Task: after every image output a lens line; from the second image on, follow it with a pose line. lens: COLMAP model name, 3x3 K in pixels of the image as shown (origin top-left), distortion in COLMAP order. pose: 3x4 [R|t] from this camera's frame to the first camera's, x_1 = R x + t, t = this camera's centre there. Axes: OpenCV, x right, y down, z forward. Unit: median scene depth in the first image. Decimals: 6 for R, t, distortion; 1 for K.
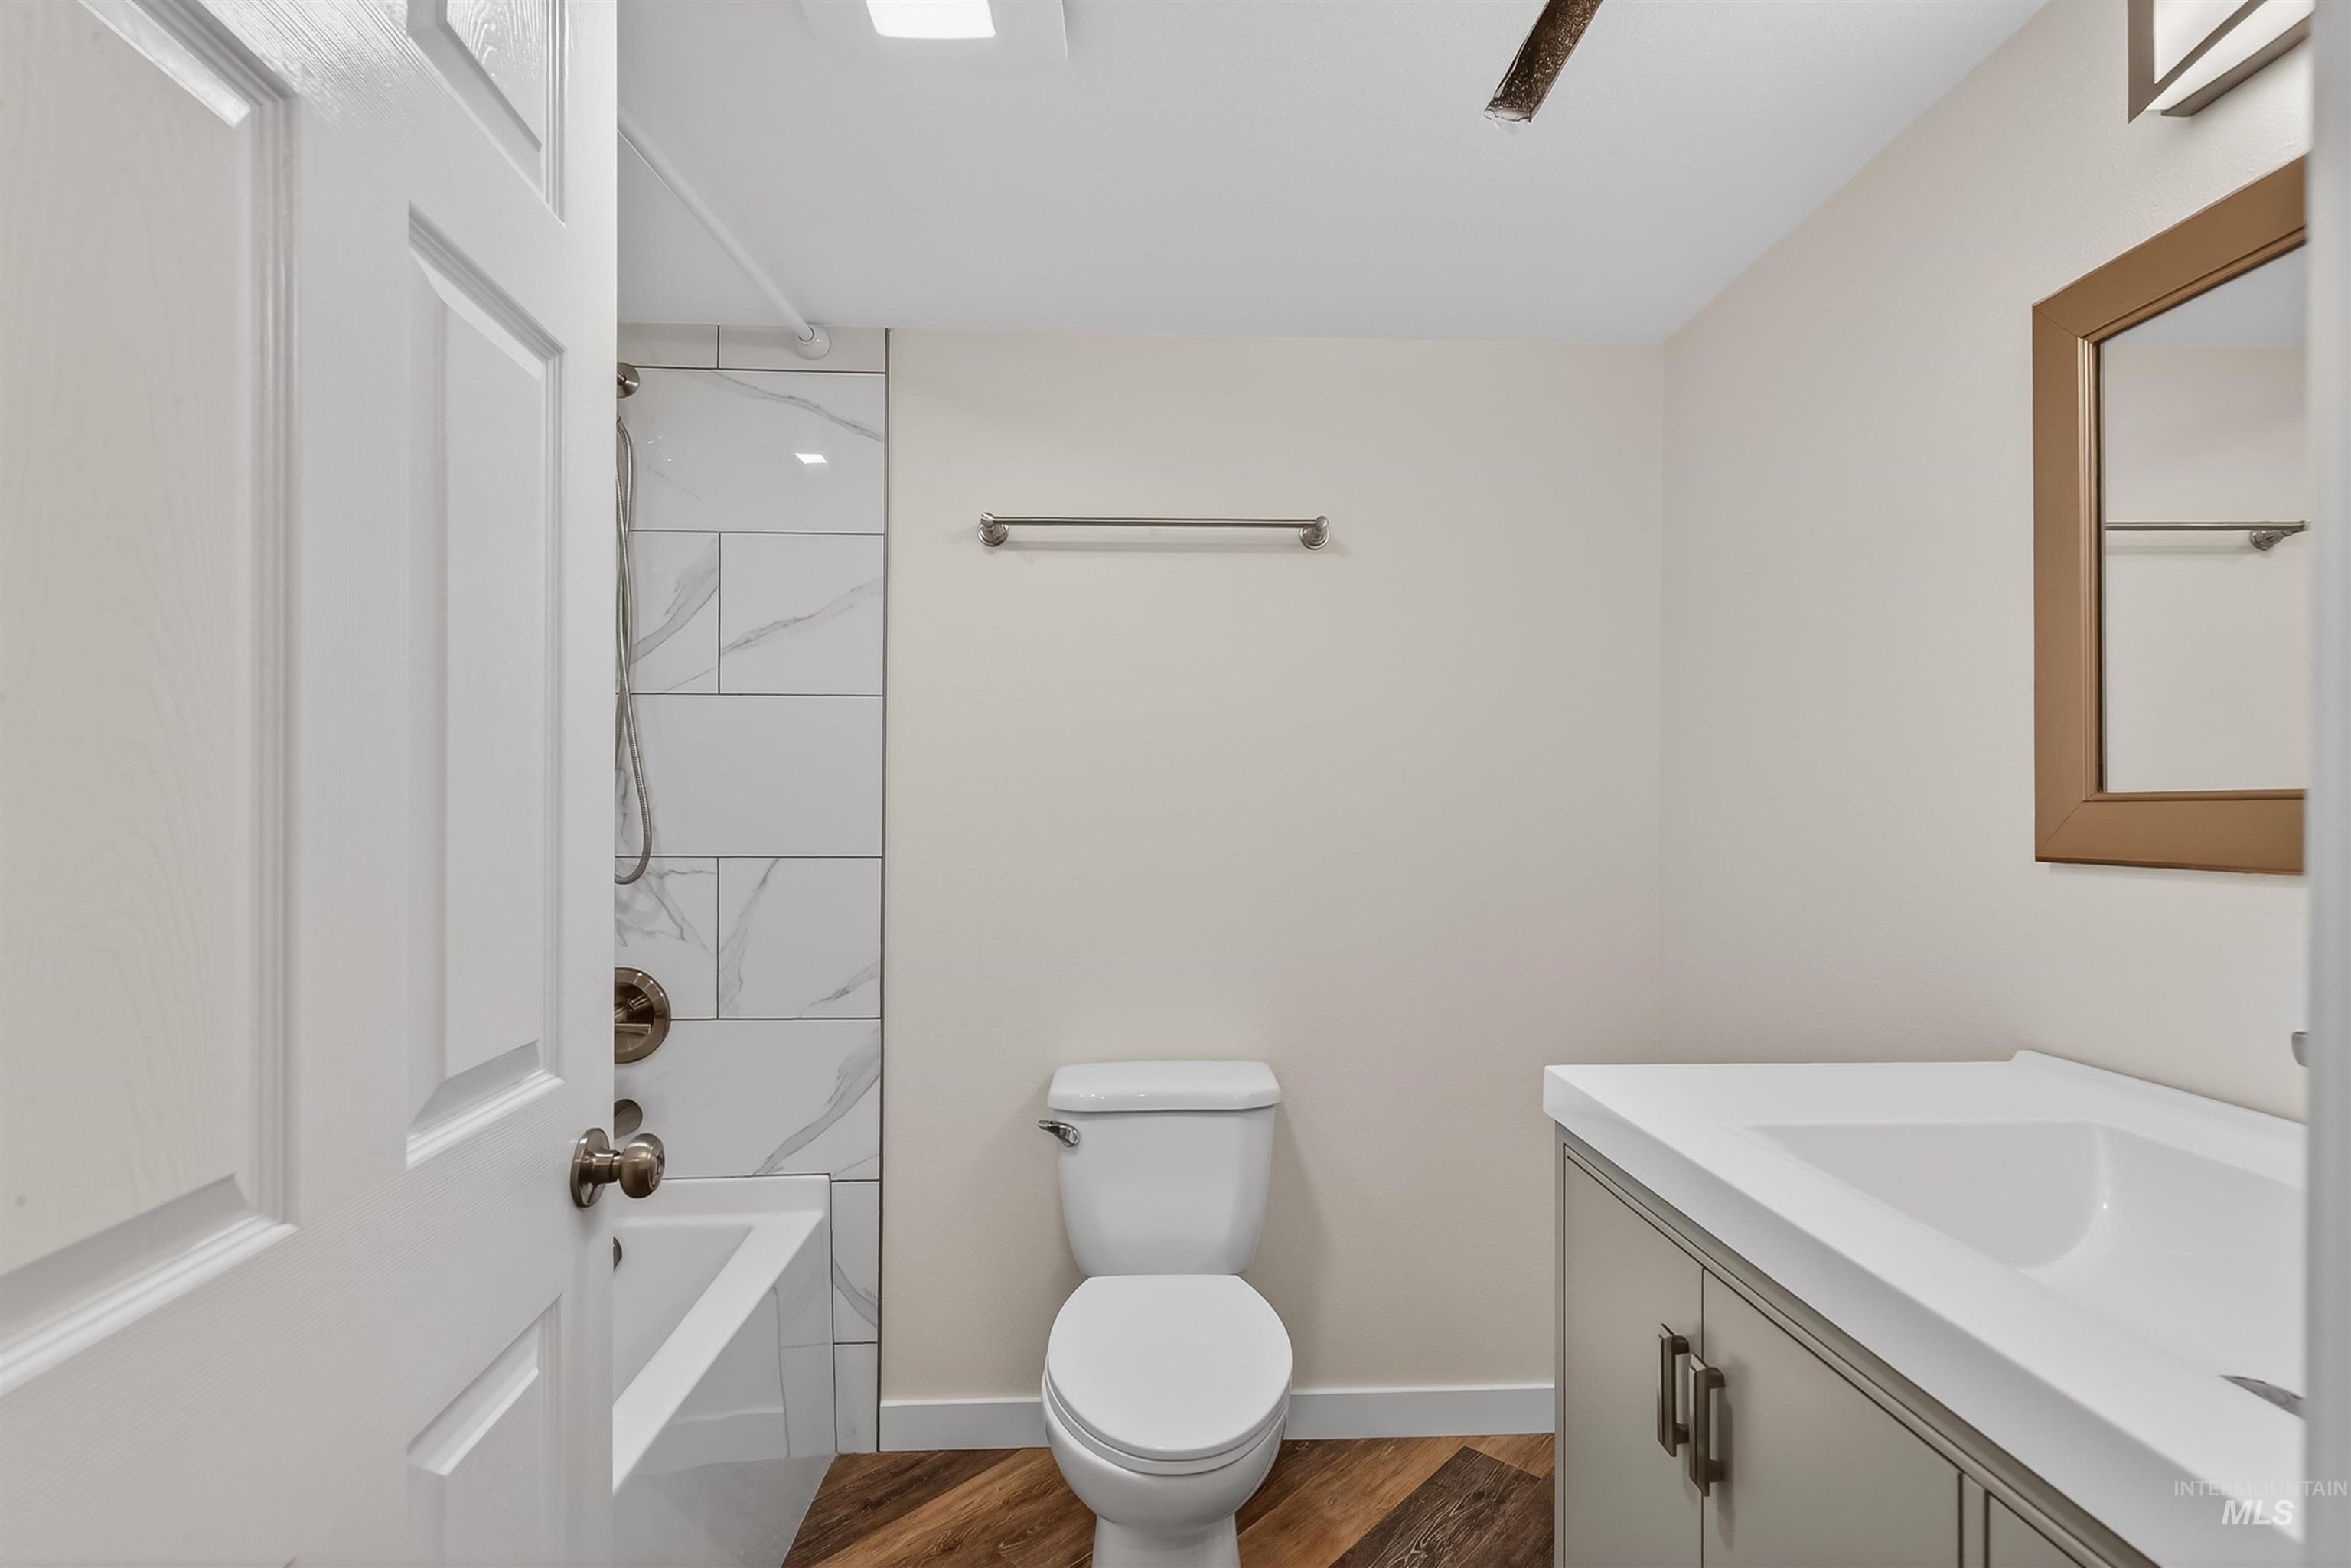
lens RADIAL K [[1098.0, 0, 1187.8], [0, 1098.0, 785.6], [0, 0, 1]] dist [-0.003324, 0.001543]
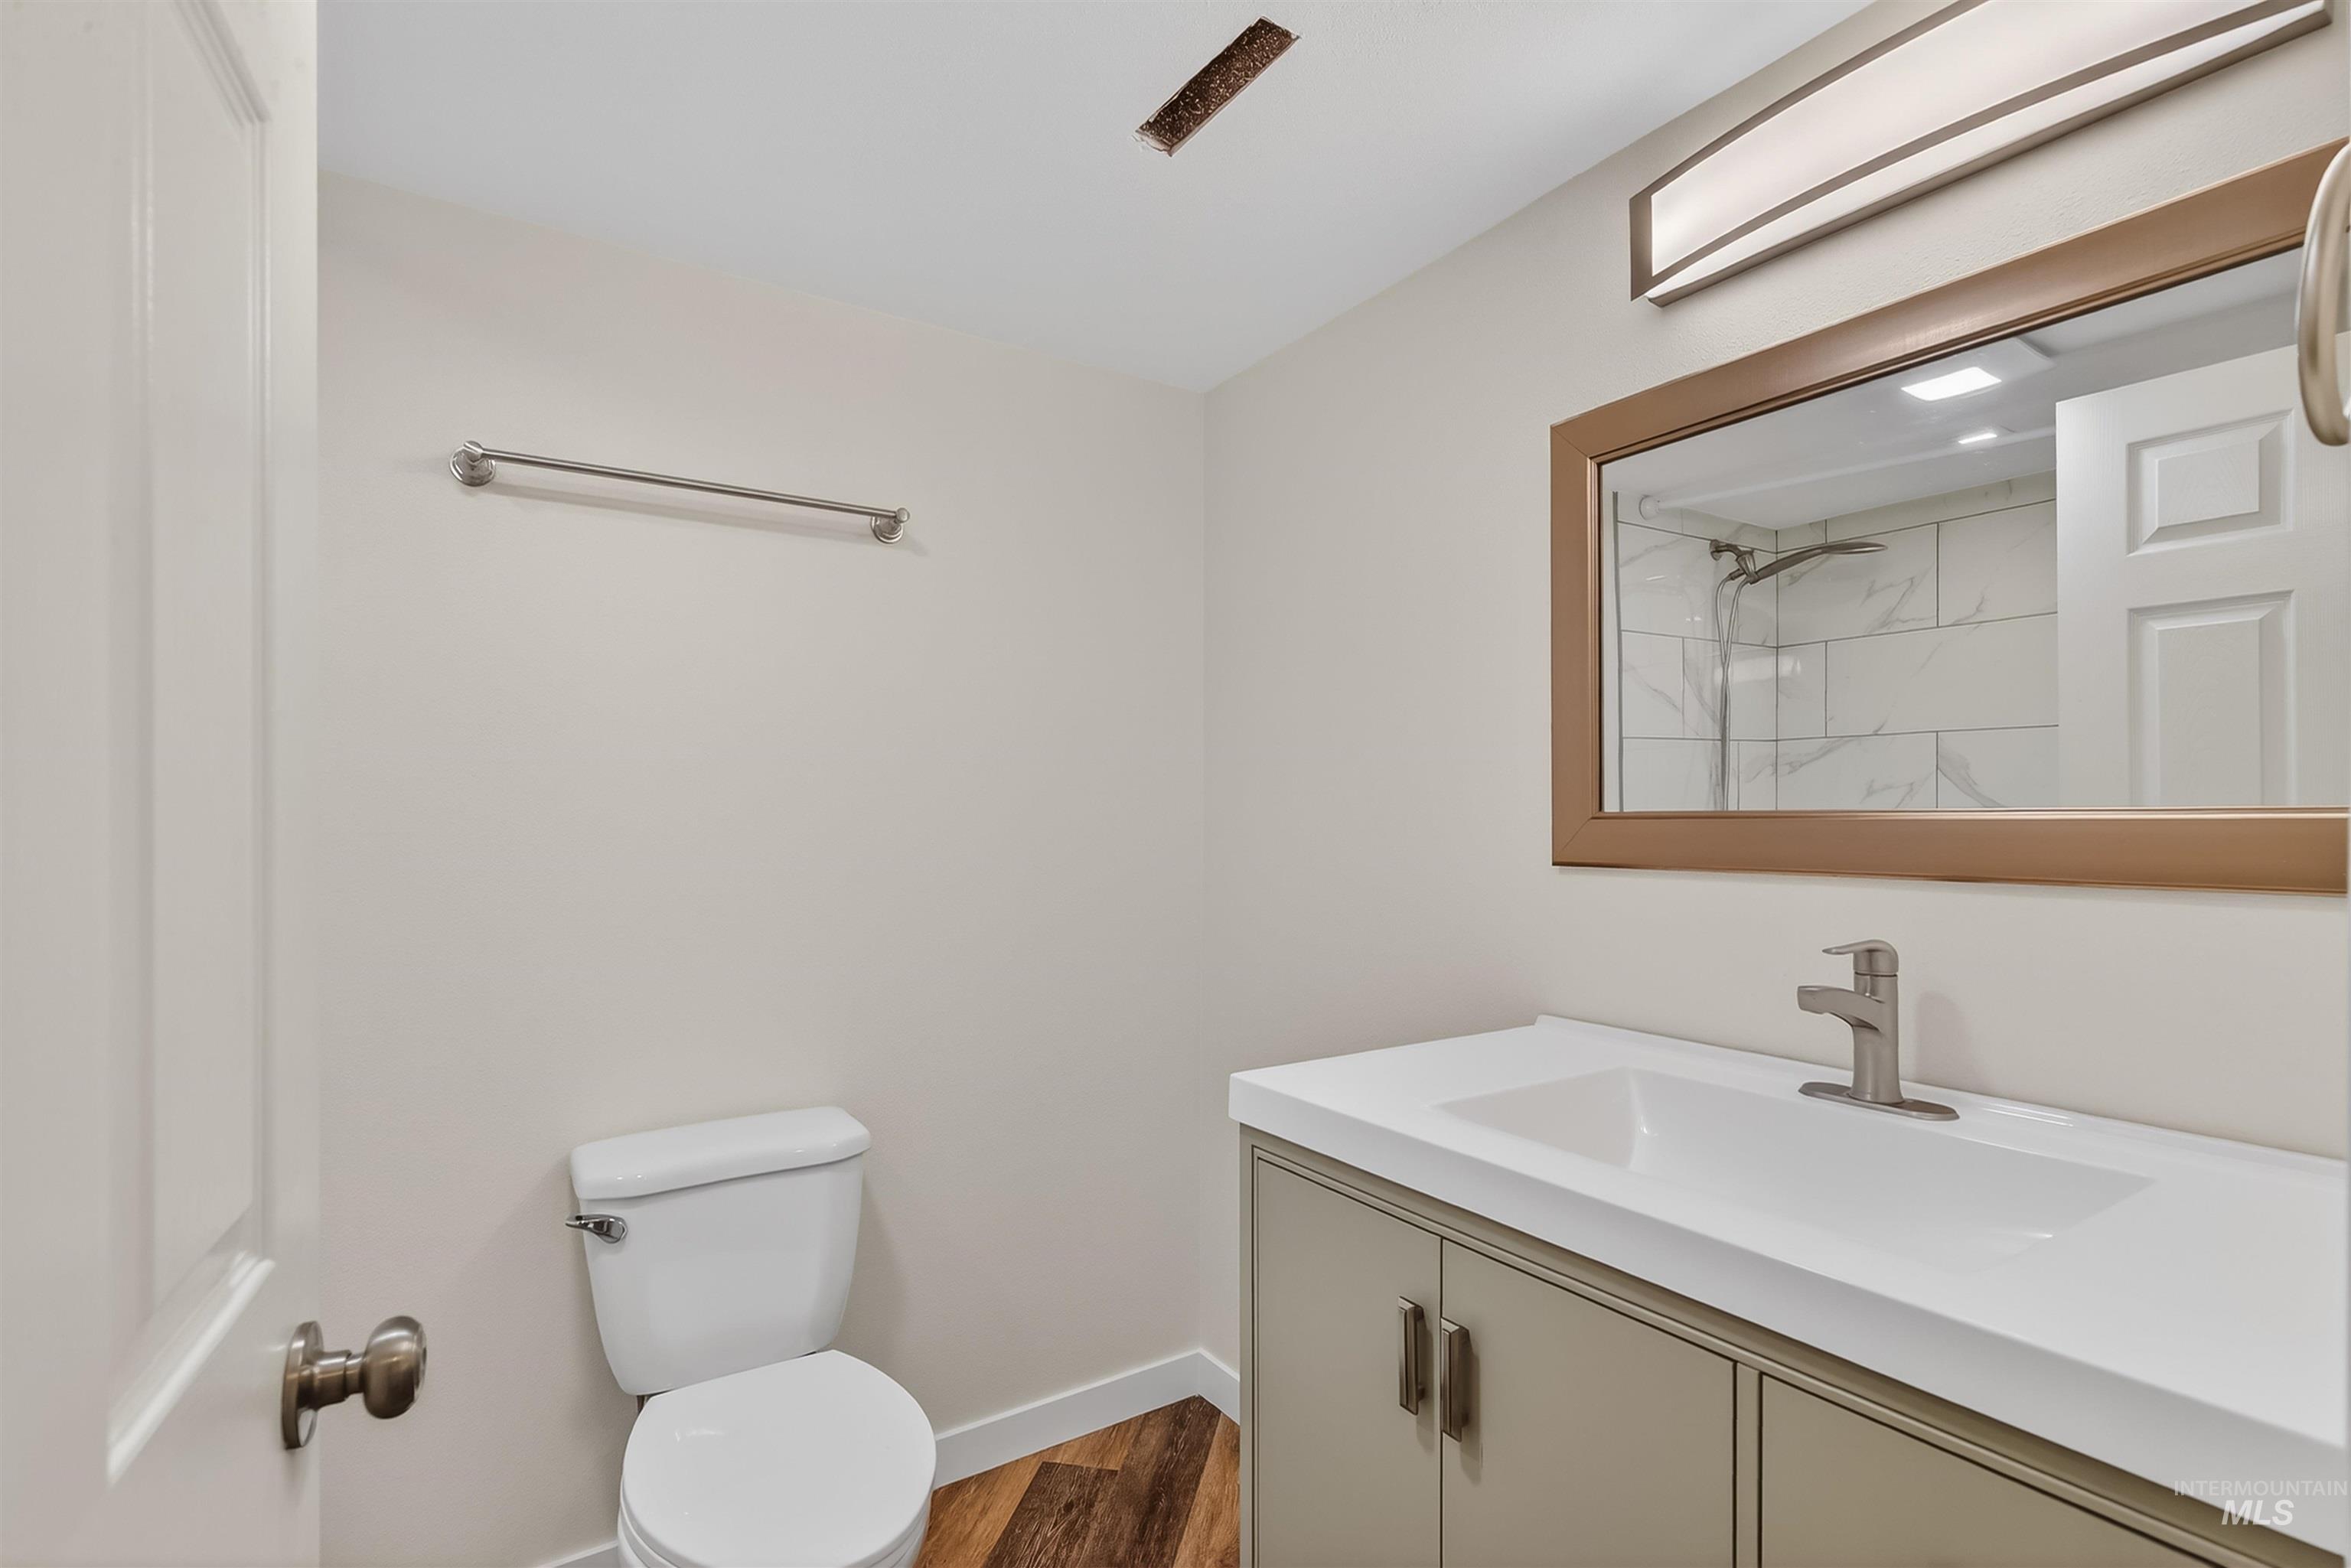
lens RADIAL K [[1098.0, 0, 1177.3], [0, 1098.0, 801.7], [0, 0, 1]] dist [-0.003324, 0.001543]
pose [[0.855936, 0.005071, 0.517057, -0.181438], [-0.008941, 0.999948, 0.004995, -0.005127], [-0.517005, -0.008898, 0.855936, 0.097950]]
